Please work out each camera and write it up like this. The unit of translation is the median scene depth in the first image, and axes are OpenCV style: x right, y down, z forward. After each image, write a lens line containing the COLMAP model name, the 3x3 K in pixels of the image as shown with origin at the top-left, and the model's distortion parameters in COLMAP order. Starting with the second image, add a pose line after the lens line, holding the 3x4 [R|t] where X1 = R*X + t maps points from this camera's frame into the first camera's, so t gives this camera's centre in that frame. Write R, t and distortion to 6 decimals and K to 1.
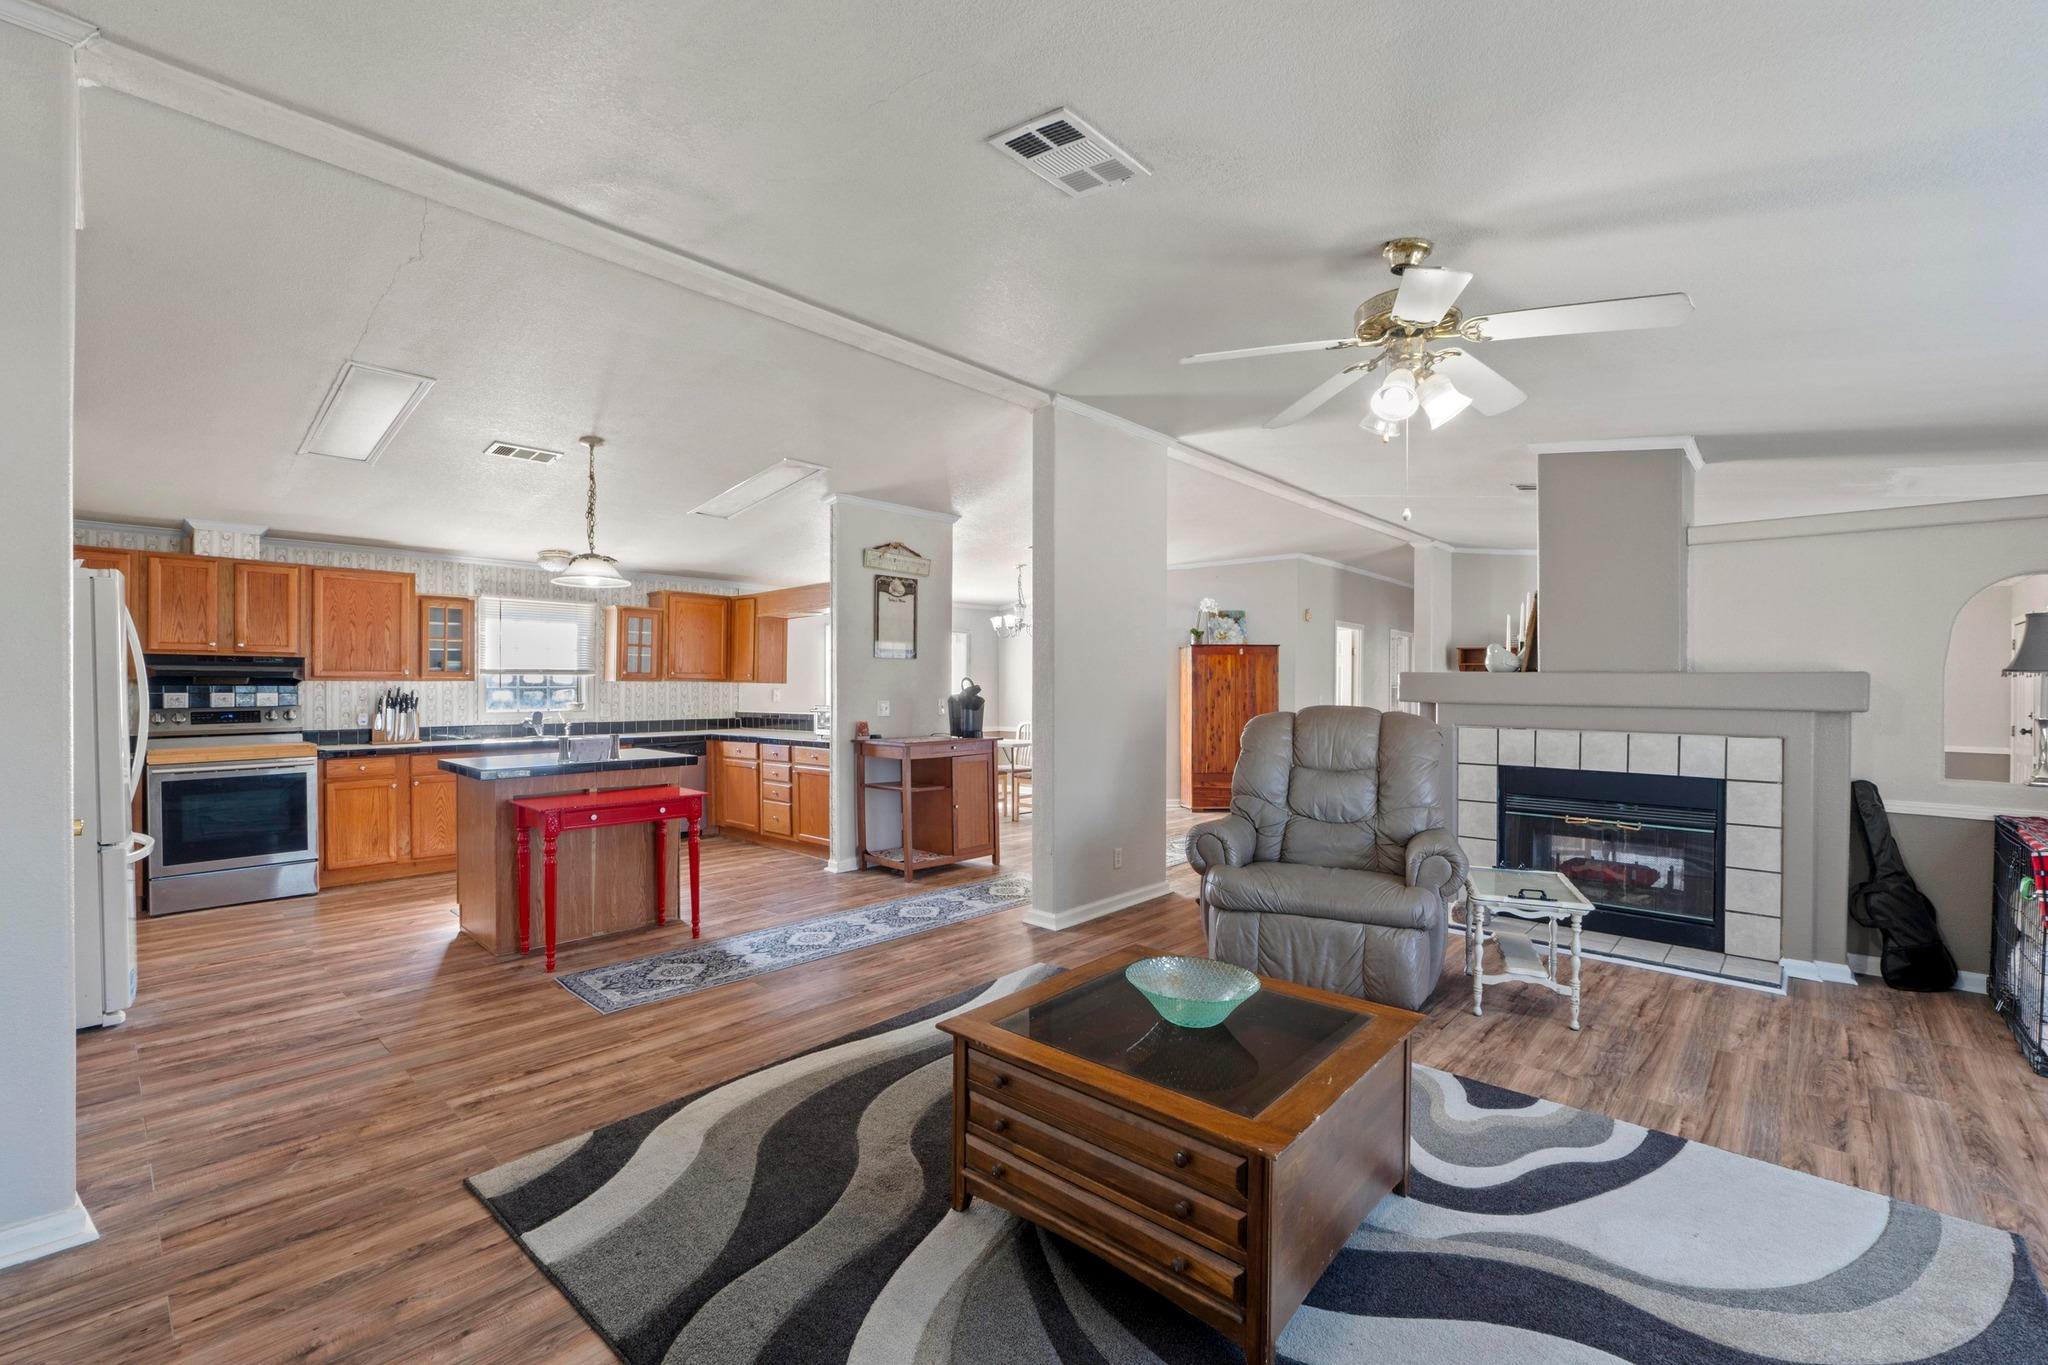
lens RADIAL K [[874.7, 0, 1017.1], [0, 874.7, 687.7], [0, 0, 1]] dist [-0.005736, -0.000878]
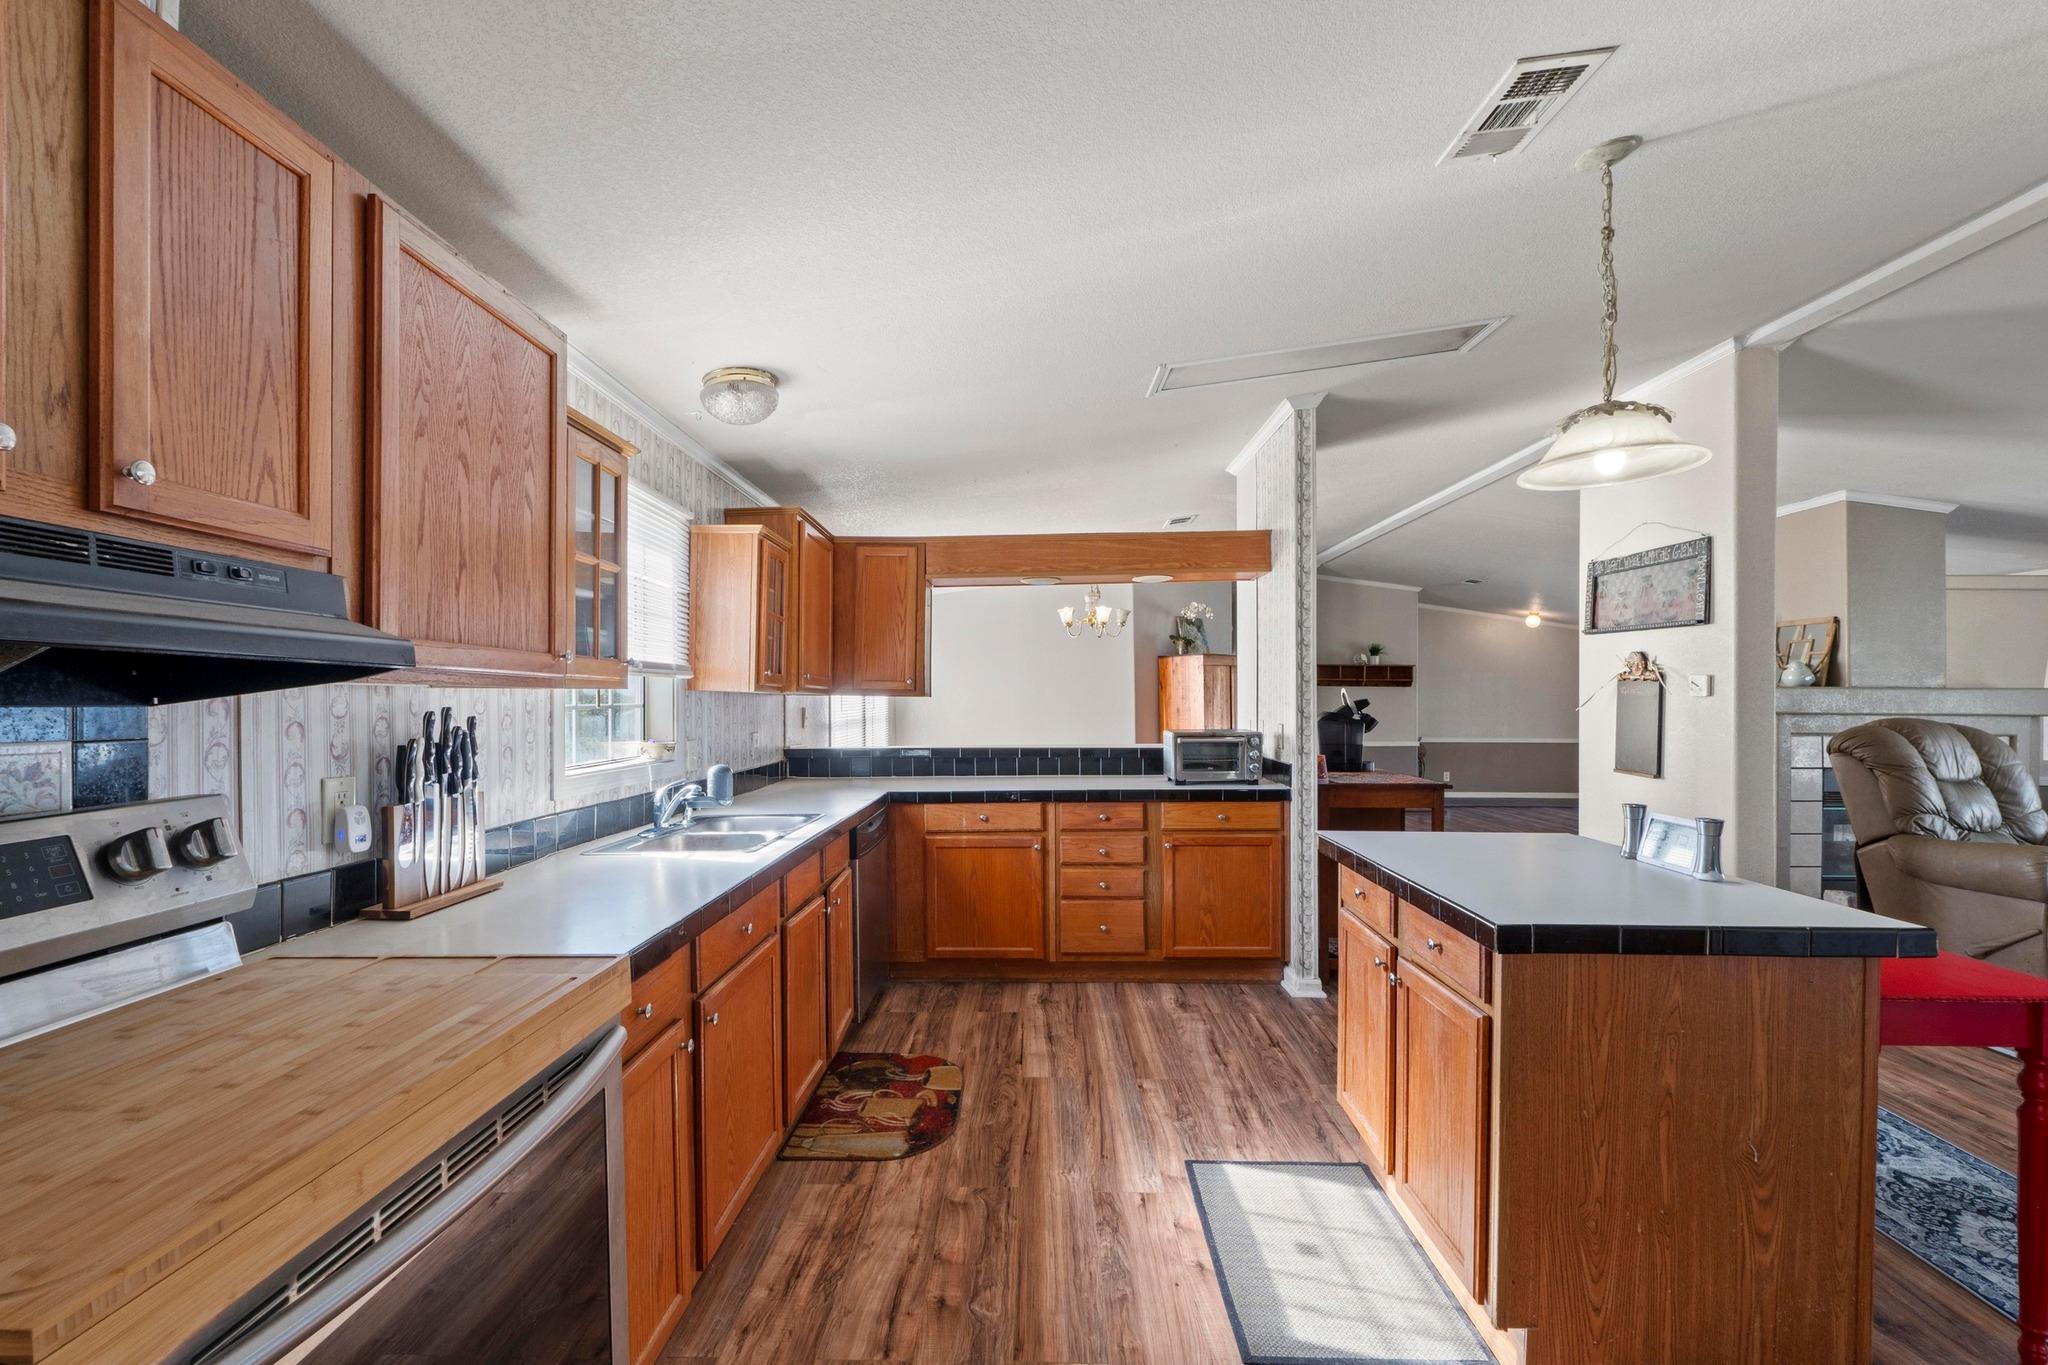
lens RADIAL K [[874.7, 0, 1016.0], [0, 874.7, 707.6], [0, 0, 1]] dist [-0.005736, -0.000878]
pose [[0.748787, -0.007645, 0.662767, -0.774868], [0.003872, 0.999967, 0.007160, -0.002037], [-0.662800, -0.002795, 0.748792, 0.665354]]
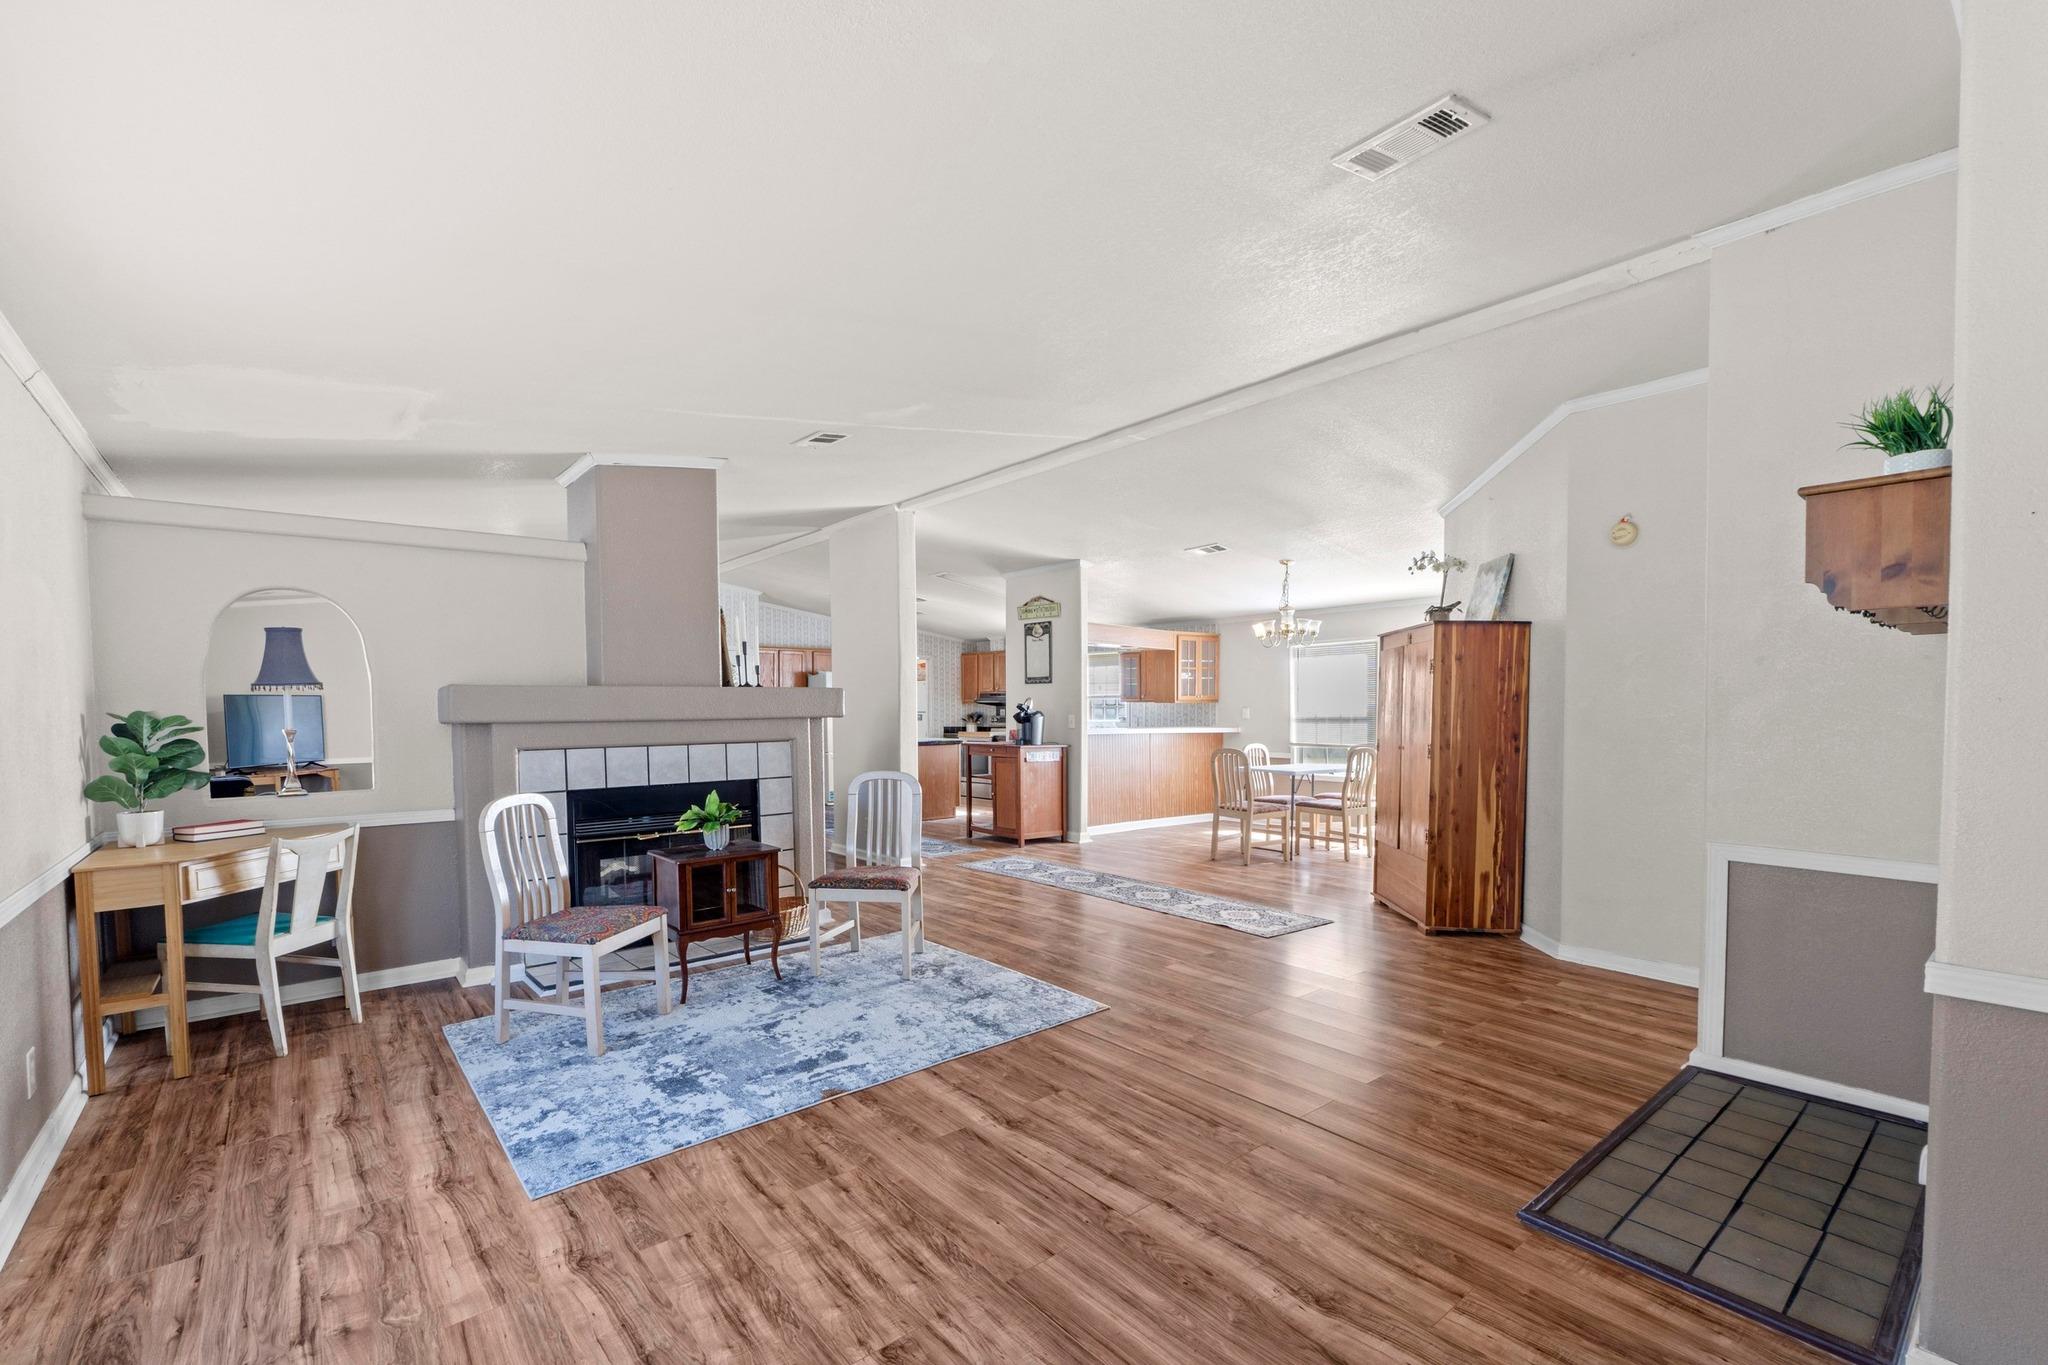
lens RADIAL K [[874.7, 0, 991.0], [0, 874.7, 722.6], [0, 0, 1]] dist [-0.005736, -0.000878]
pose [[-0.158788, 0.014951, -0.987199, 1.248917], [-0.000599, 0.999884, 0.015239, 0.005513], [0.987312, 0.003011, -0.158761, 1.197172]]
